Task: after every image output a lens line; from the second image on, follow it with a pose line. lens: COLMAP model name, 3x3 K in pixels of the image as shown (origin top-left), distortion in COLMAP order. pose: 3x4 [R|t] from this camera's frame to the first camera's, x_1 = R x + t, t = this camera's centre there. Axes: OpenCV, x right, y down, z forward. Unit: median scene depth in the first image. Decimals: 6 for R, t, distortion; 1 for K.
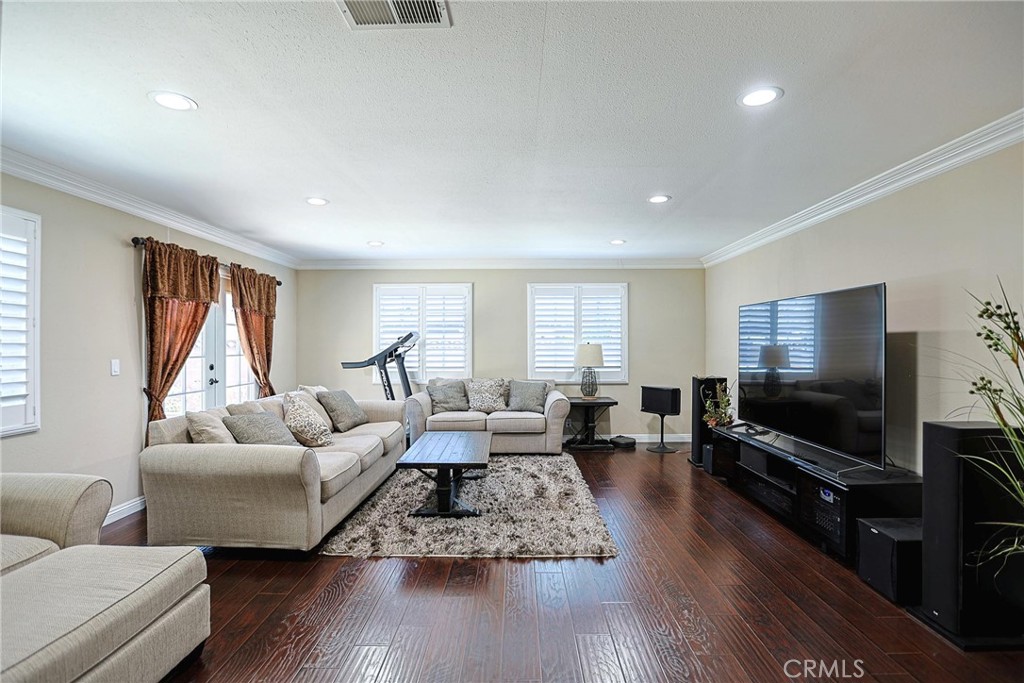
lens RADIAL K [[495.1, 0, 513.1], [0, 495.1, 340.7], [0, 0, 1]] dist [-0.047465, 0.015125]
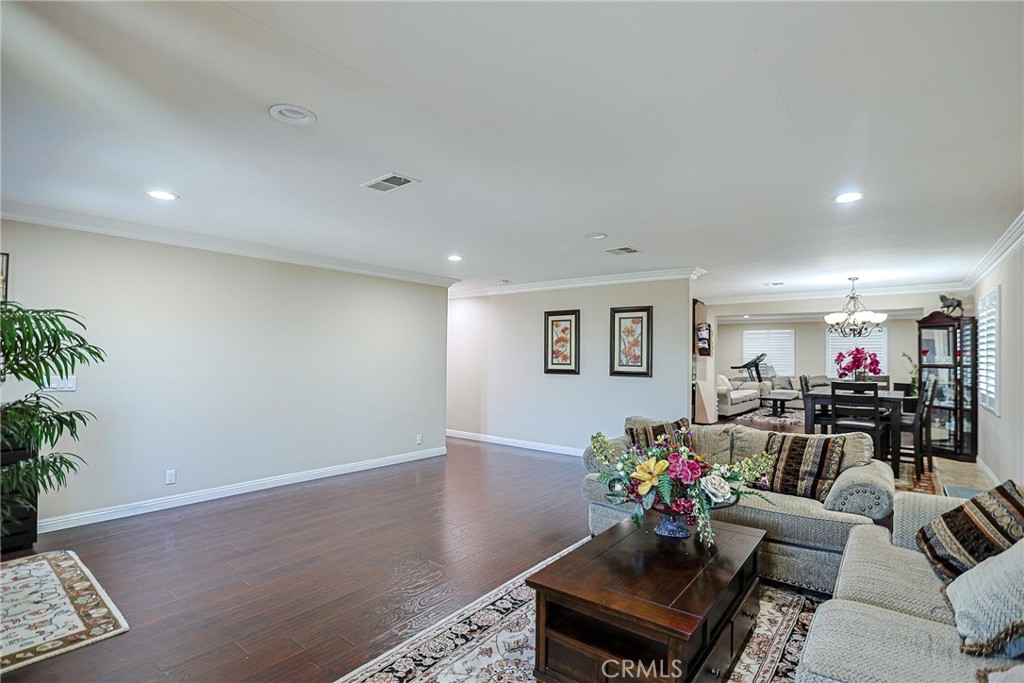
lens RADIAL K [[495.1, 0, 513.9], [0, 495.1, 357.4], [0, 0, 1]] dist [-0.047465, 0.015125]
pose [[0.789083, 0.009241, -0.614218, 0.262344], [-0.002641, 0.999929, 0.011650, -0.023392], [0.614281, -0.007571, 0.789051, -1.422916]]
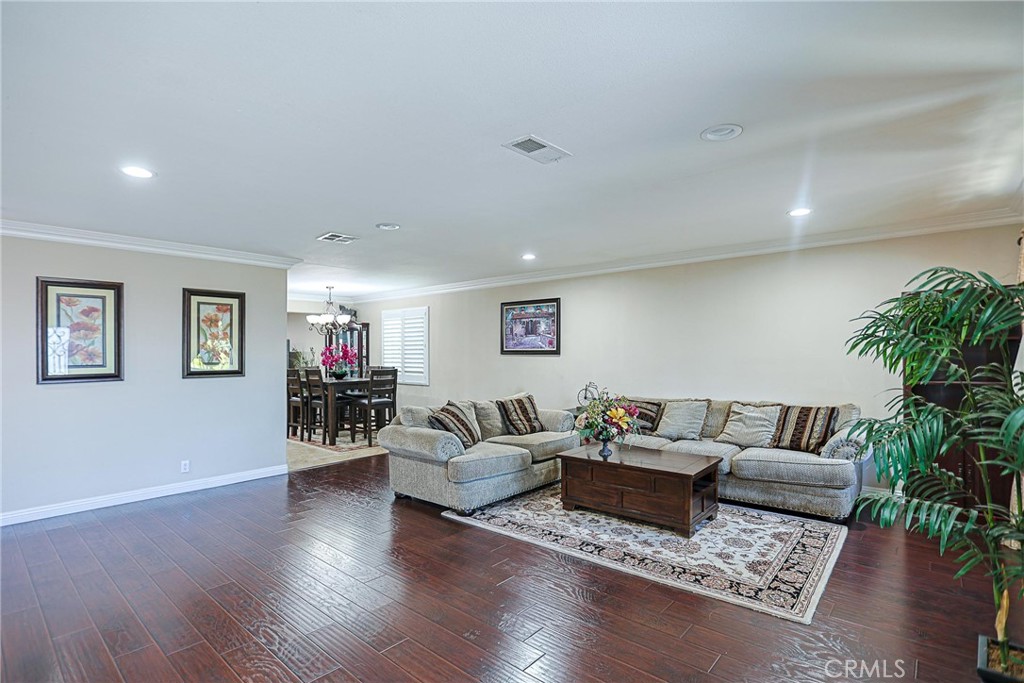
lens RADIAL K [[495.1, 0, 517.6], [0, 495.1, 348.2], [0, 0, 1]] dist [-0.047465, 0.015125]
pose [[0.640335, 0.000929, 0.768095, -0.505203], [-0.001357, 0.999999, -0.000078, -0.021382], [-0.768095, -0.000993, 0.640336, -1.373172]]
